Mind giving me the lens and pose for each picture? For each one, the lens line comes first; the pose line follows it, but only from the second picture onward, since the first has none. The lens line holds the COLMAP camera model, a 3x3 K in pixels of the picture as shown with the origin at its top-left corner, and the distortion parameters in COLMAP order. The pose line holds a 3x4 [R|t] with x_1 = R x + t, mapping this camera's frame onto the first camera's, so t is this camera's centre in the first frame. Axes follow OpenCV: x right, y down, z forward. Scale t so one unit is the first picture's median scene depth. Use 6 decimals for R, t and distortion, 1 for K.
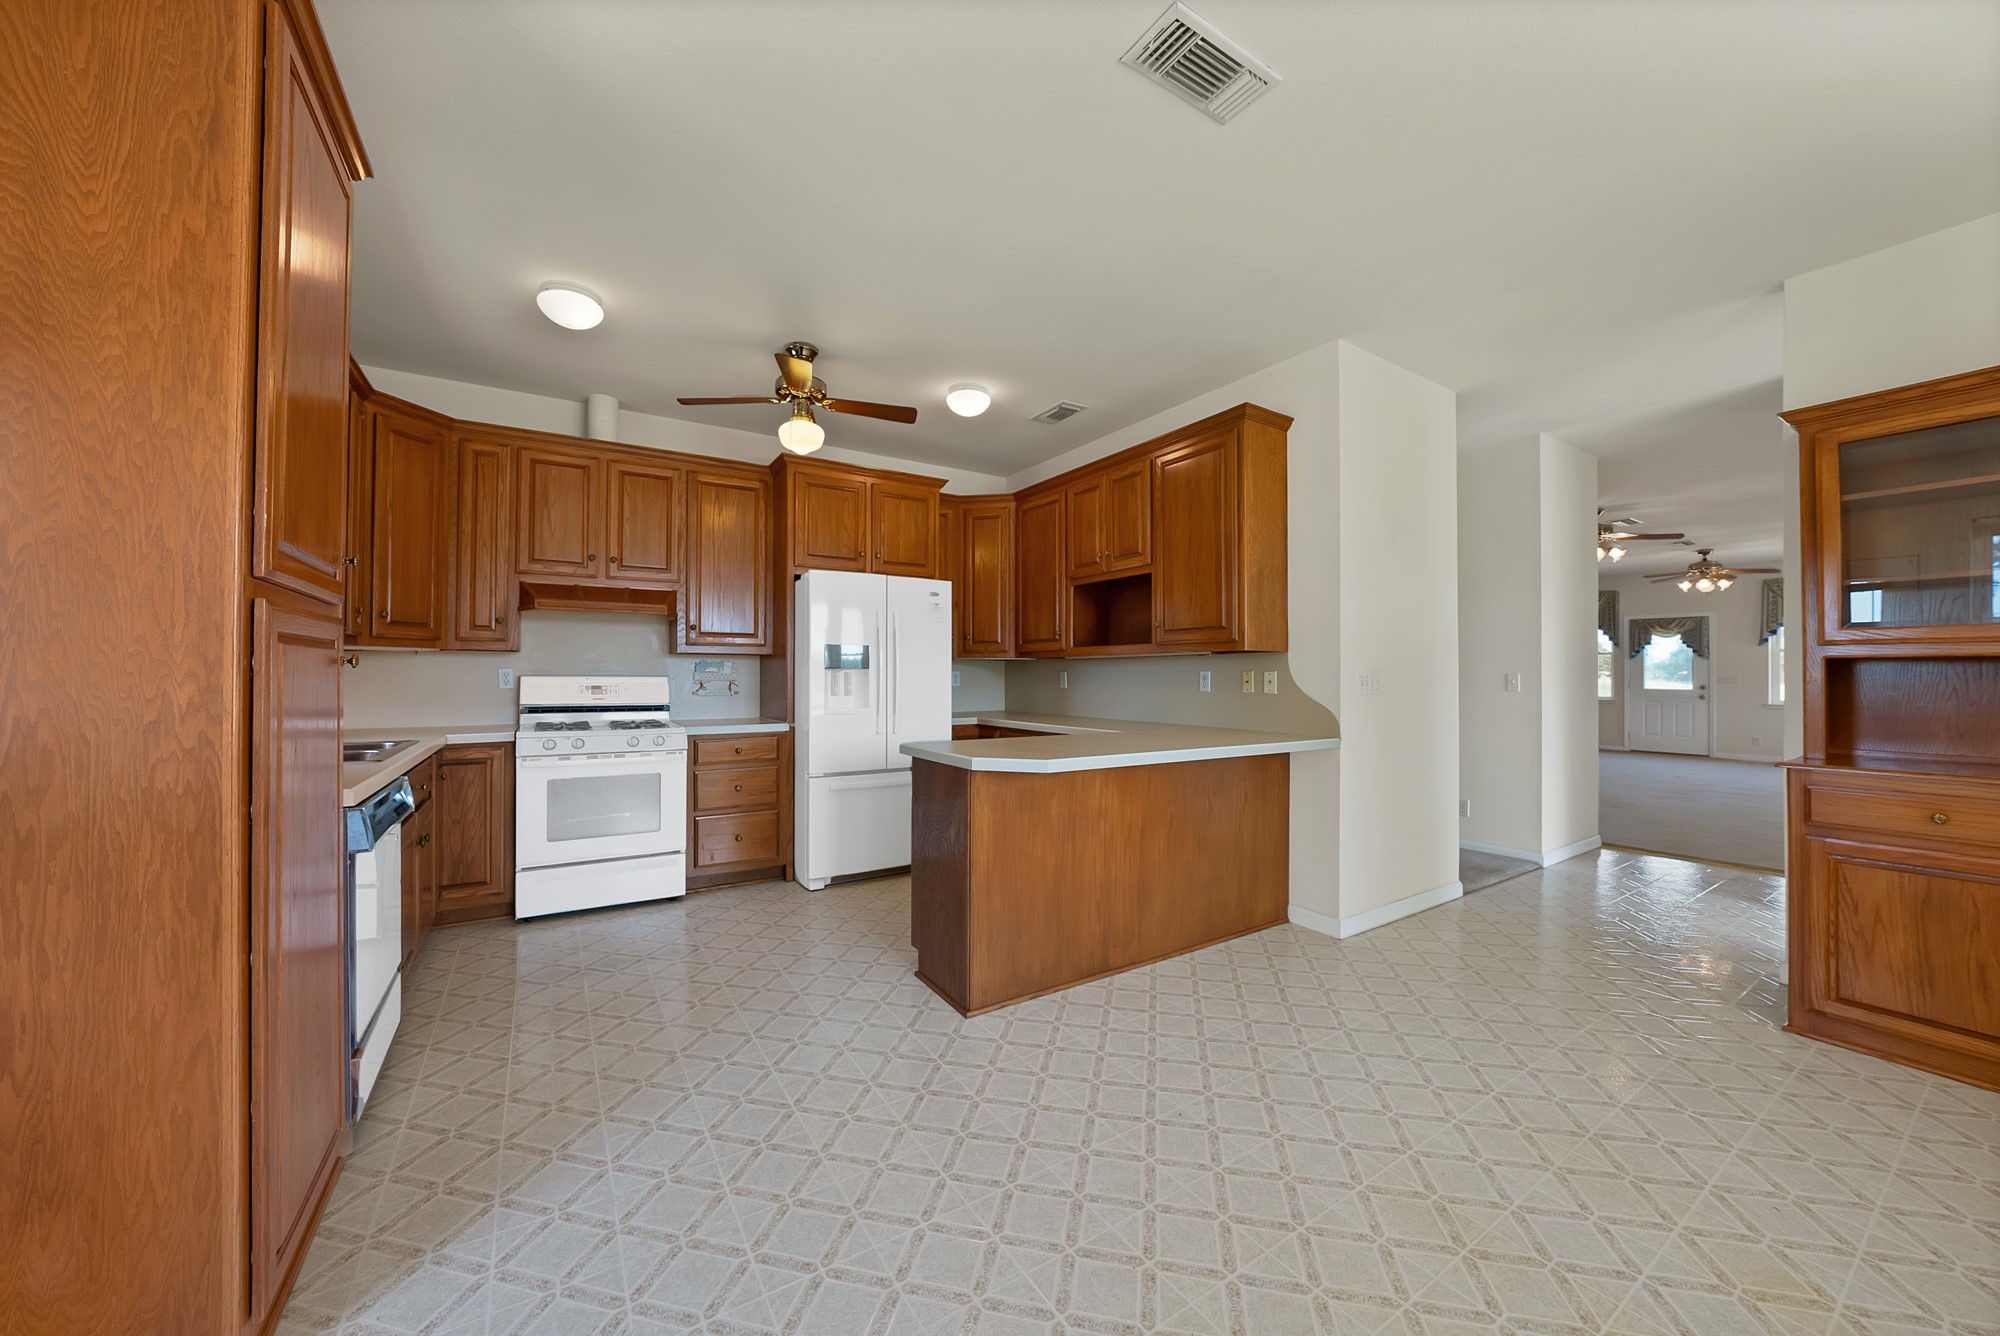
lens RADIAL K [[699.0, 0, 988.7], [0, 699.0, 668.6], [0, 0, 1]] dist [-0.020572, 0.002686]
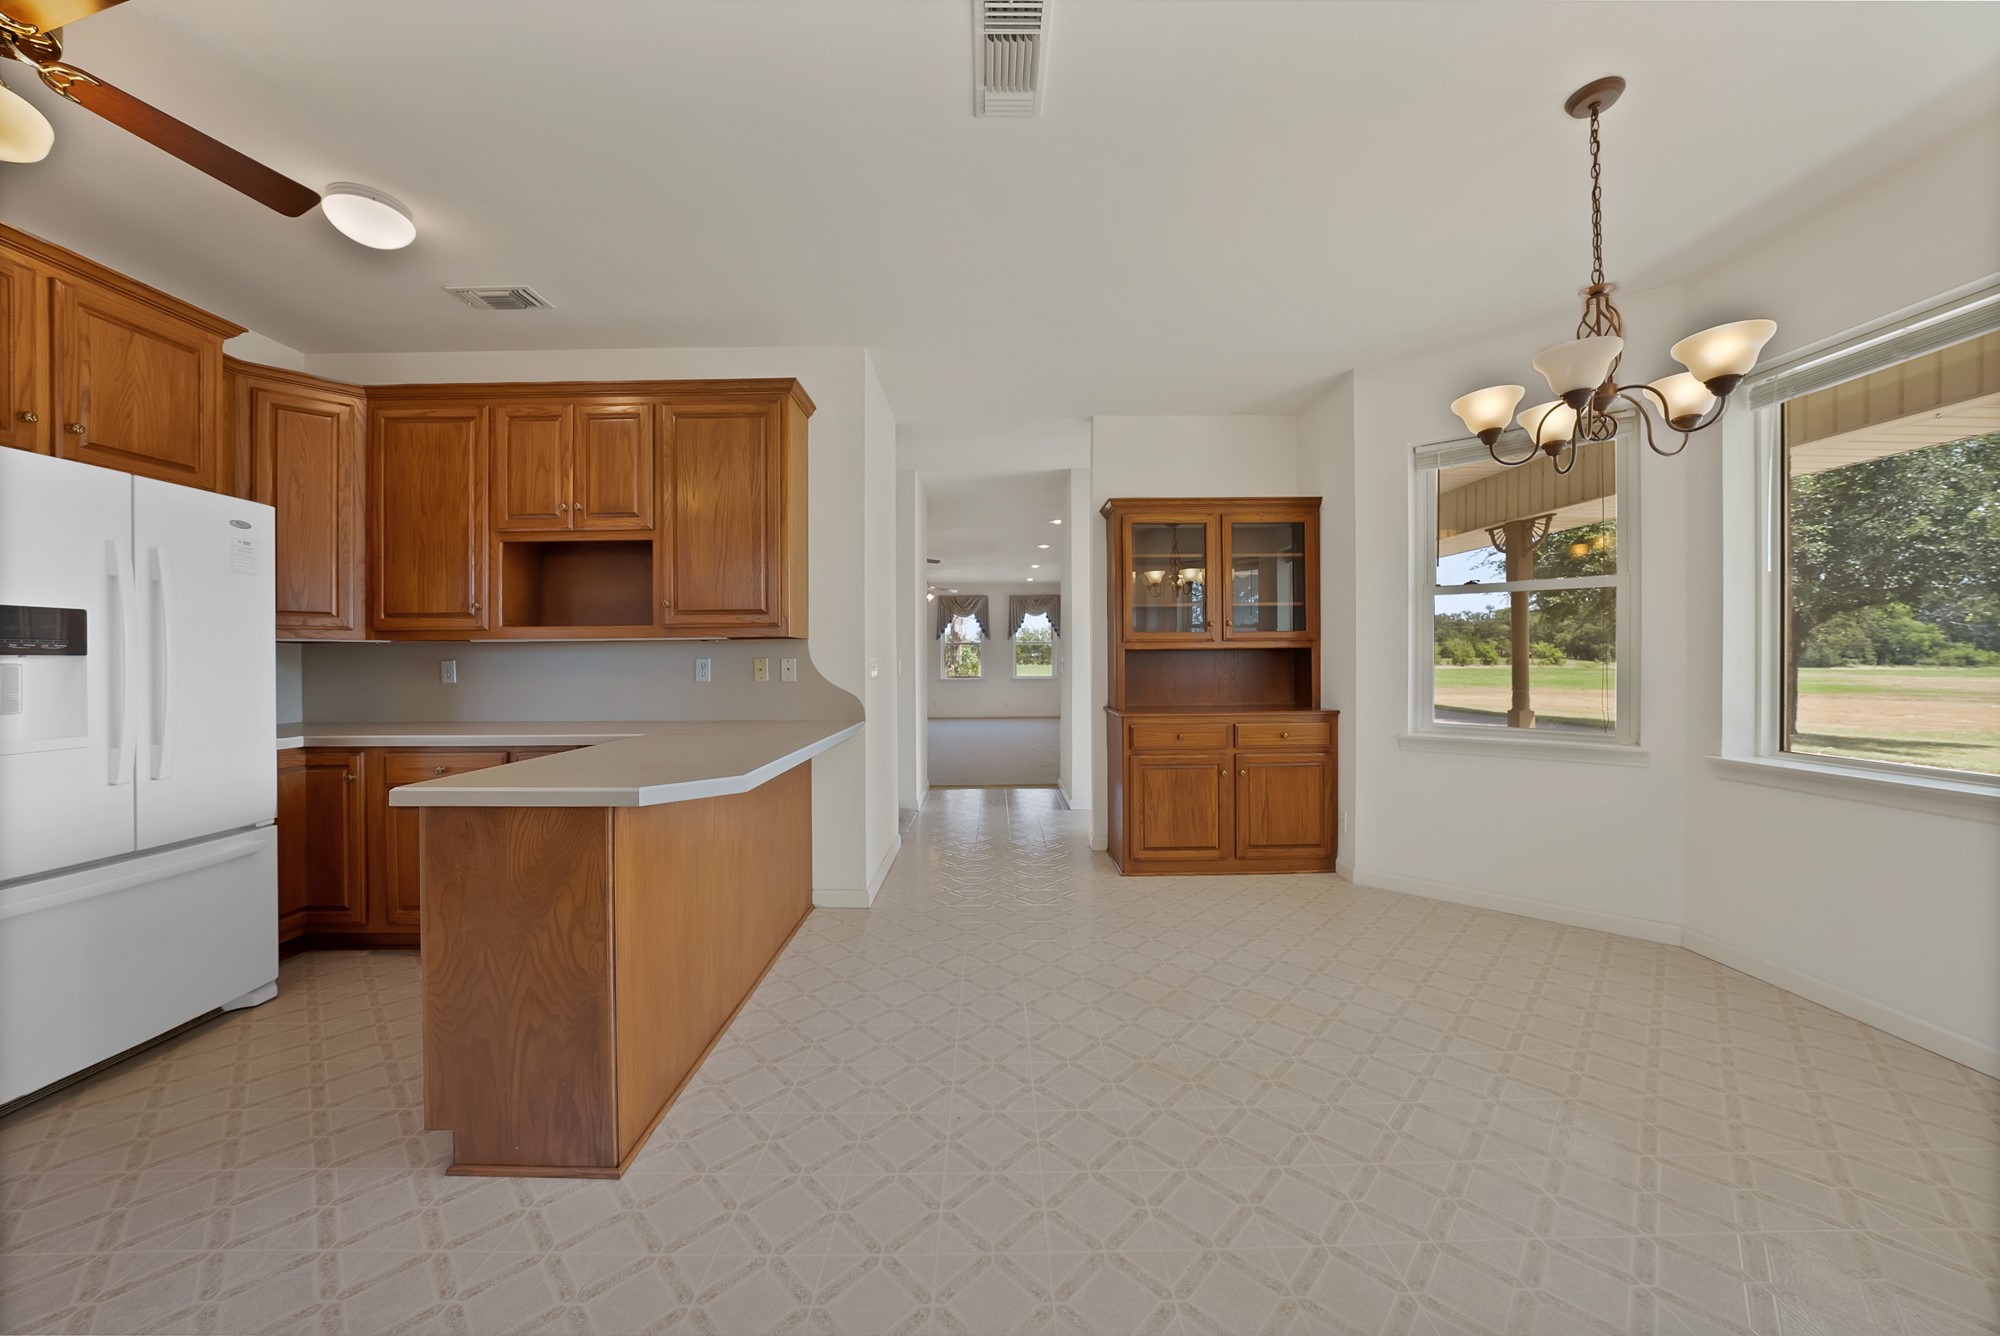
lens RADIAL K [[699.0, 0, 991.6], [0, 699.0, 658.9], [0, 0, 1]] dist [-0.020572, 0.002686]
pose [[0.537679, -0.003318, 0.843143, -0.227553], [-0.000430, 0.999991, 0.004210, 0.000108], [-0.843150, -0.002626, 0.537673, 0.196715]]
